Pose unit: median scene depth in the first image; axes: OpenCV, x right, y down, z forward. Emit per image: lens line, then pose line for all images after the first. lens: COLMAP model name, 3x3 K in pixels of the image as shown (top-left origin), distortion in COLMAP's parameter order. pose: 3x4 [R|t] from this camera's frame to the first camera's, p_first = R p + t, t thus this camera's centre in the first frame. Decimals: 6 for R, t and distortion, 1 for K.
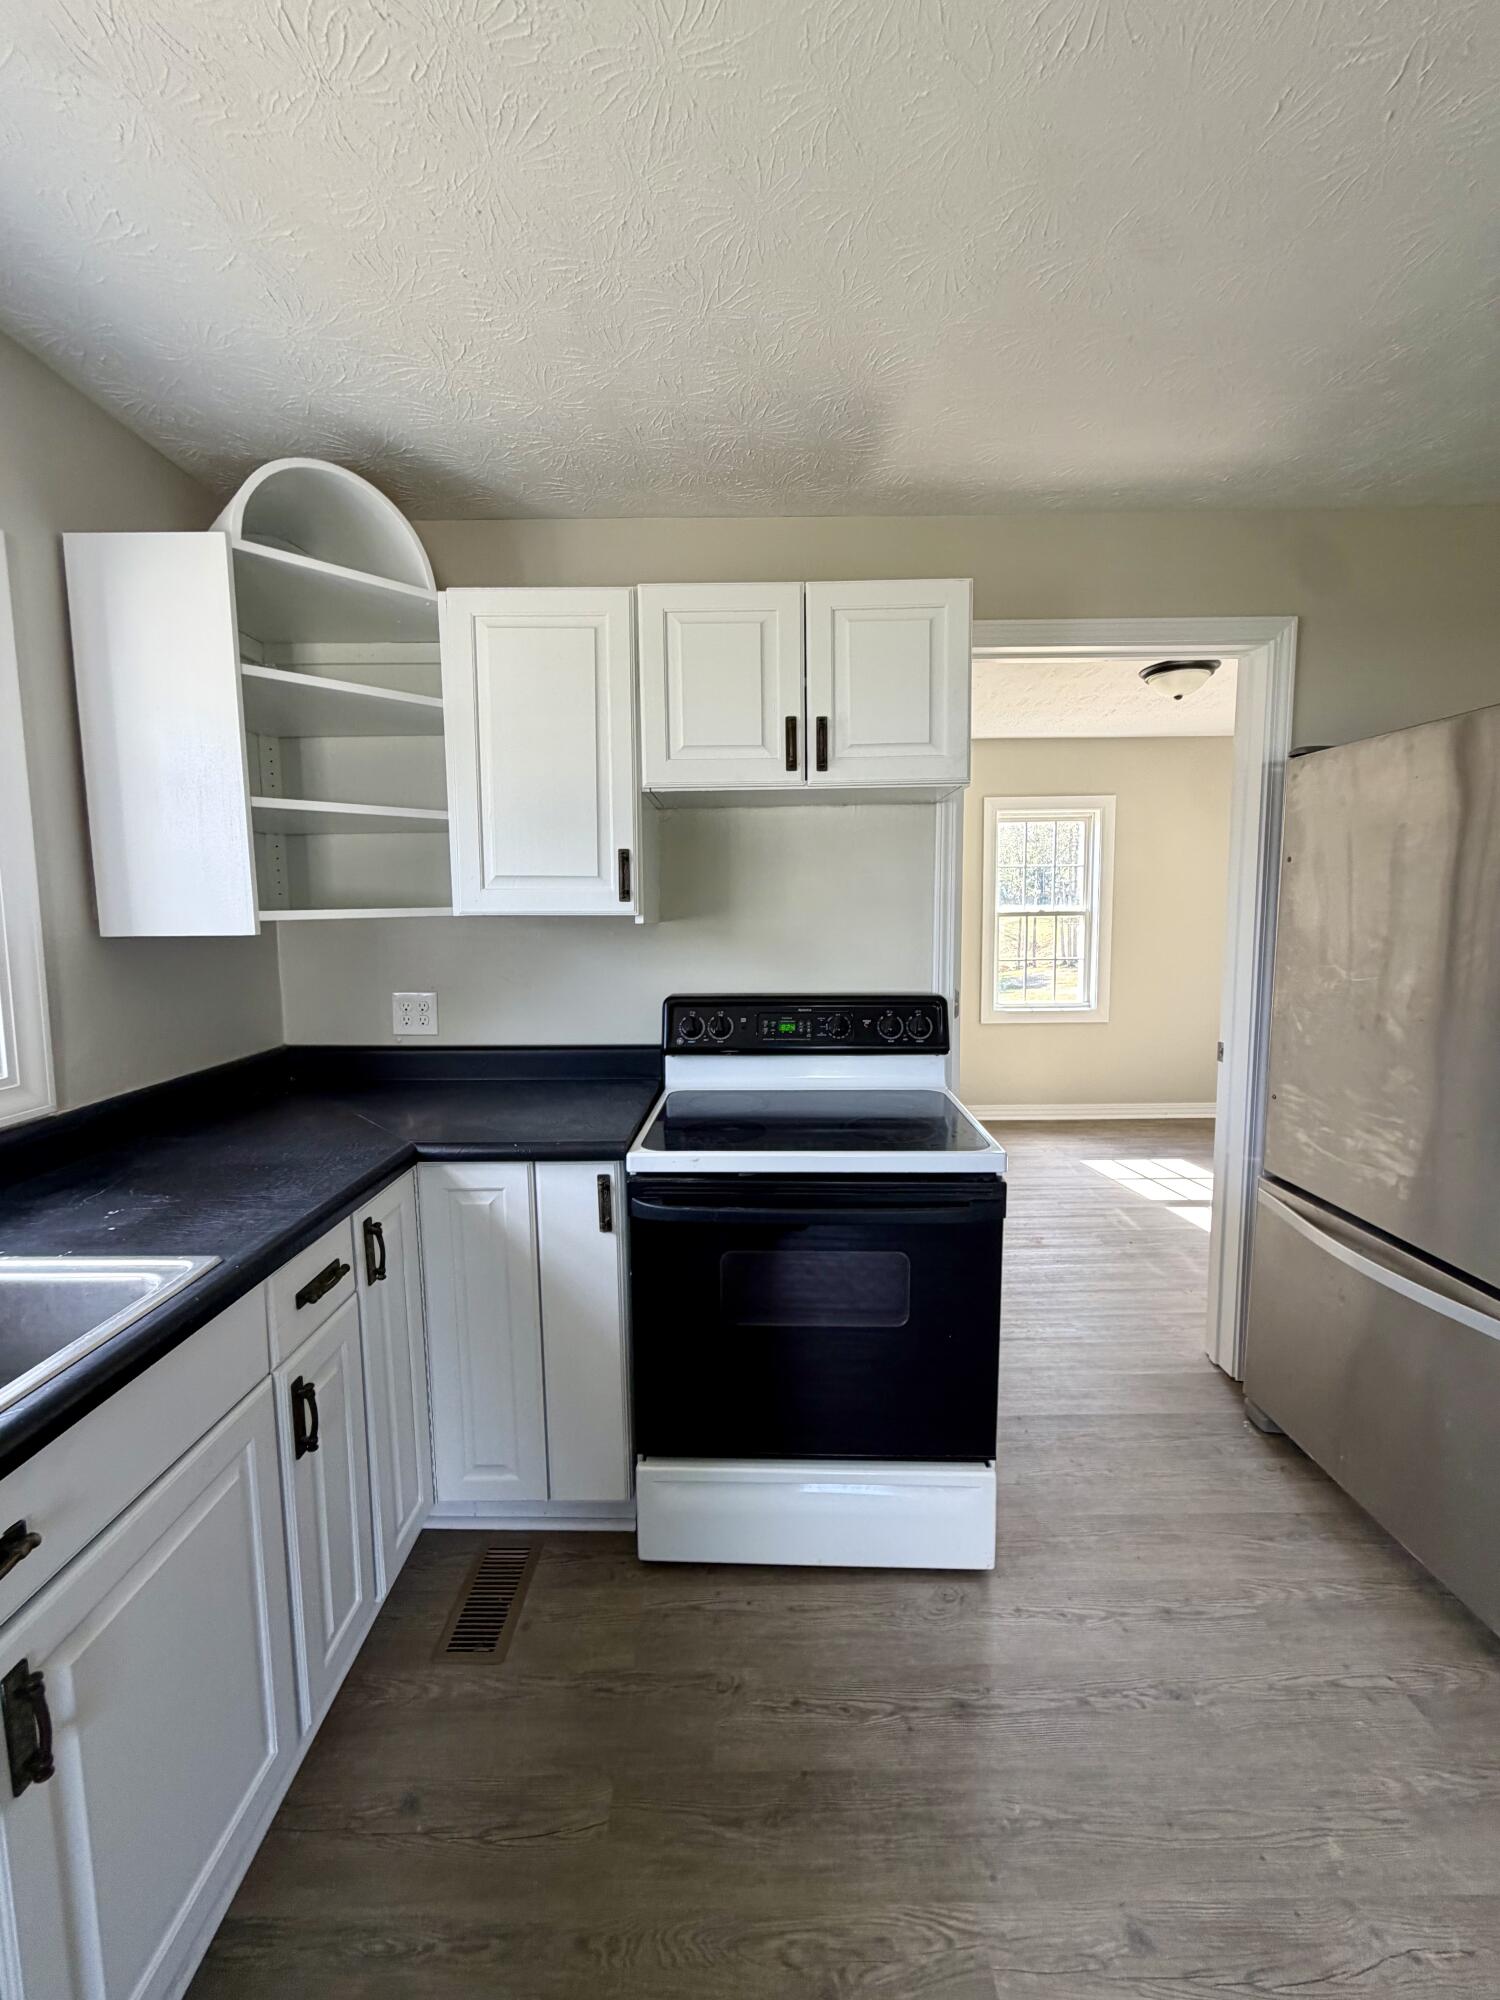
lens RADIAL K [[797.0, 0, 751.6], [0, 797.0, 996.3], [0, 0, 1]] dist [0.000073, 0.000460]
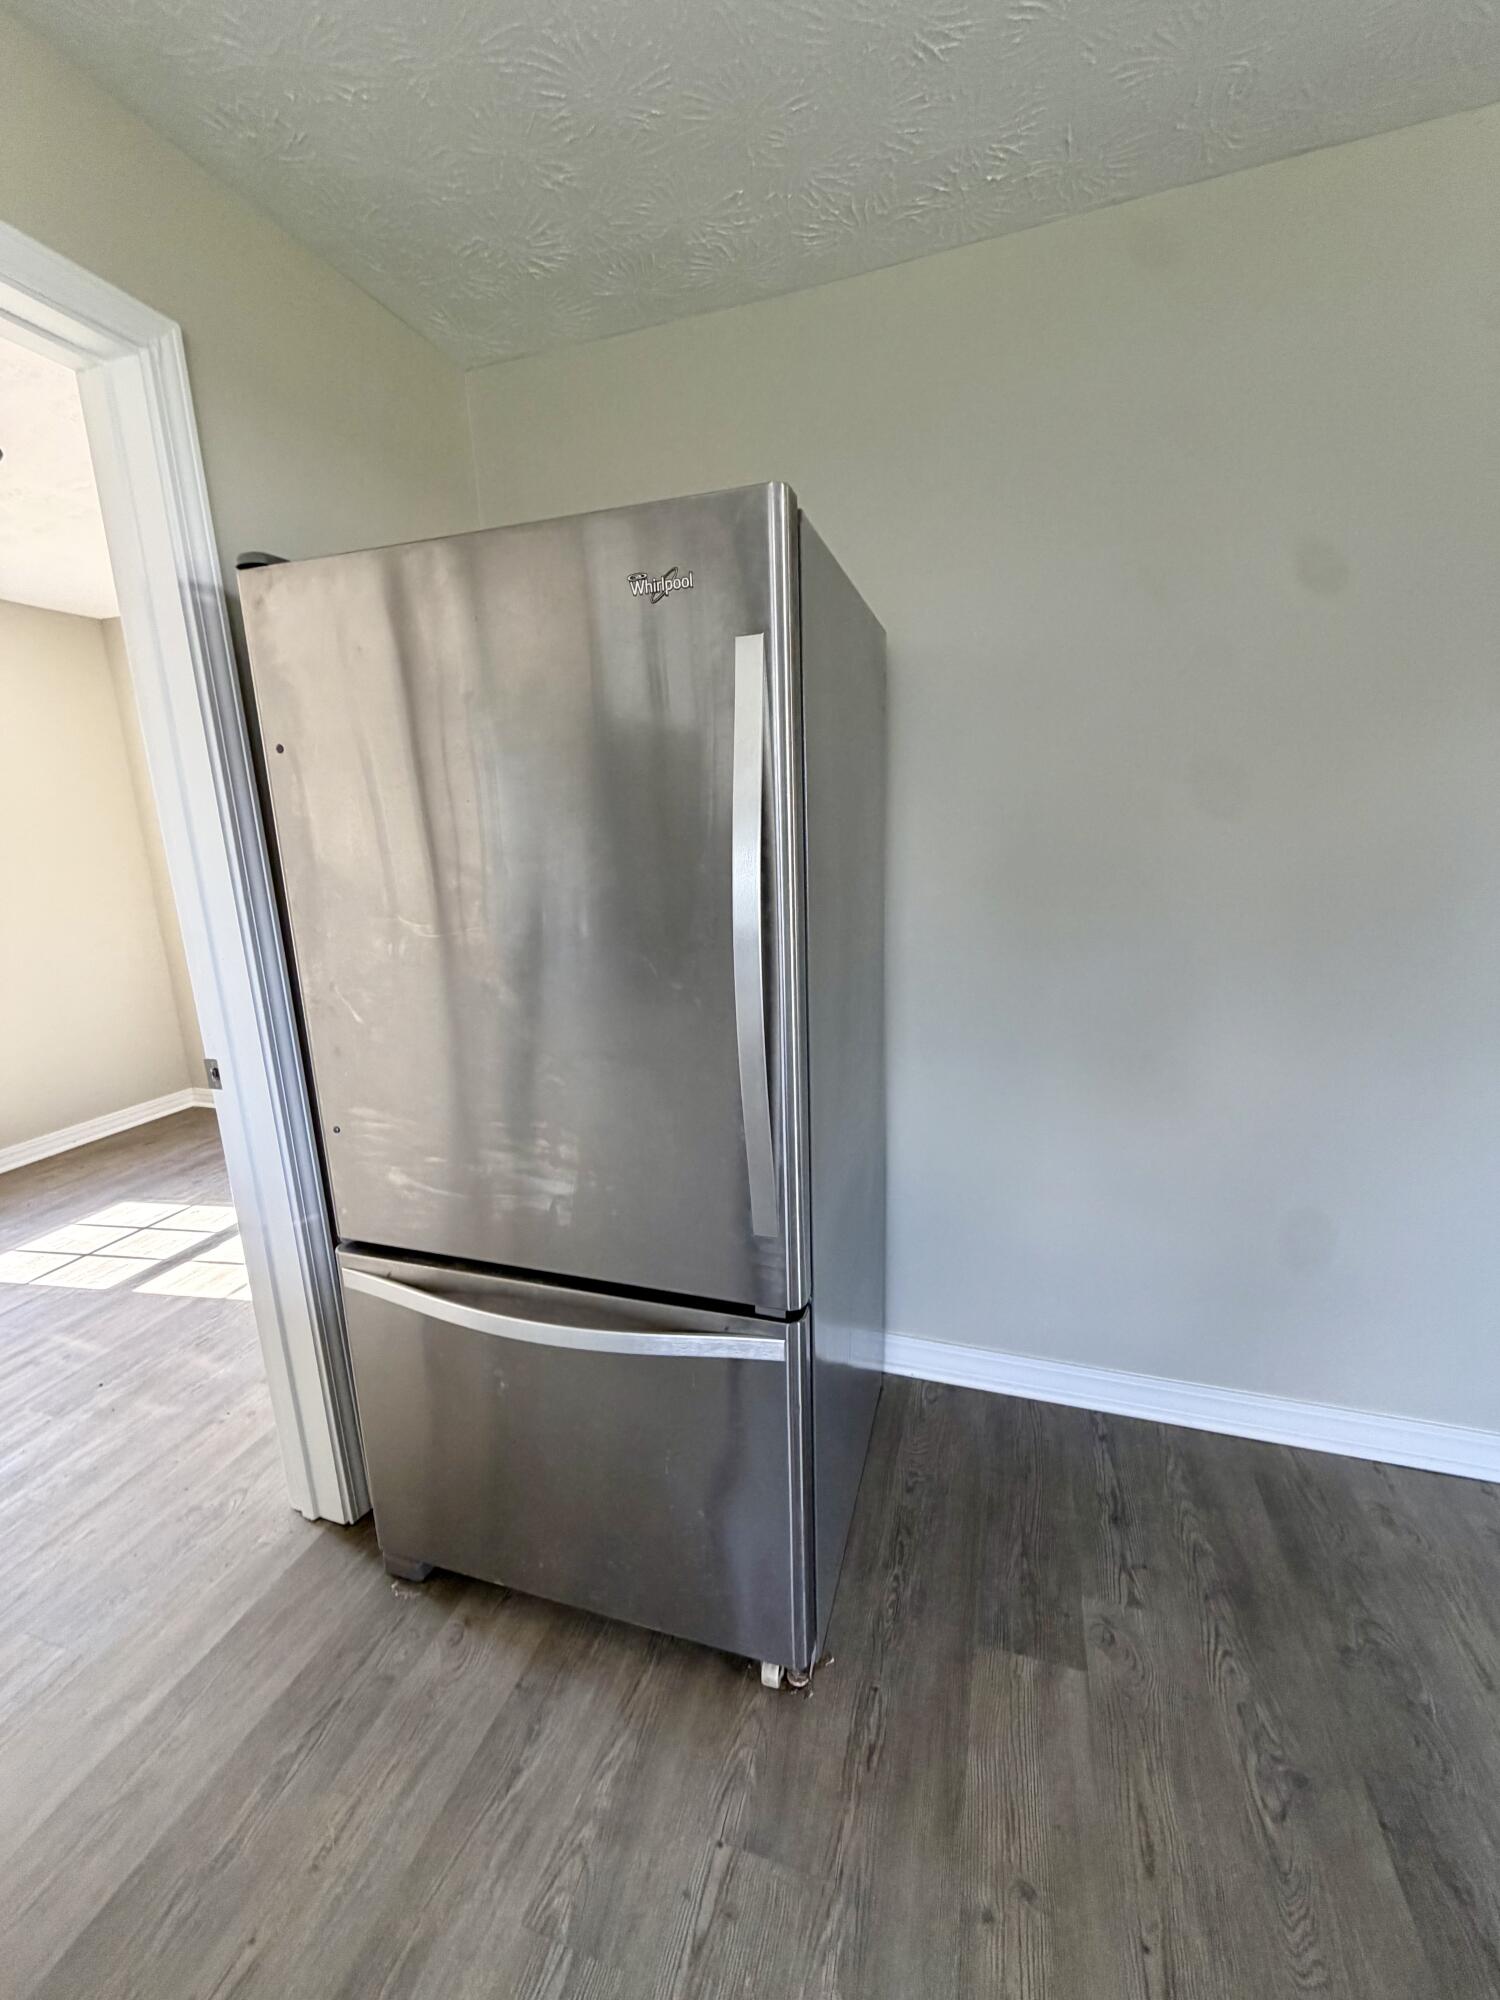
lens RADIAL K [[797.0, 0, 751.6], [0, 797.0, 996.3], [0, 0, 1]] dist [0.000073, 0.000460]
pose [[0.315485, -0.196794, 0.928300, 0.187287], [0.136741, 0.977477, 0.160748, -0.036355], [-0.939027, 0.076223, 0.335289, 0.465039]]
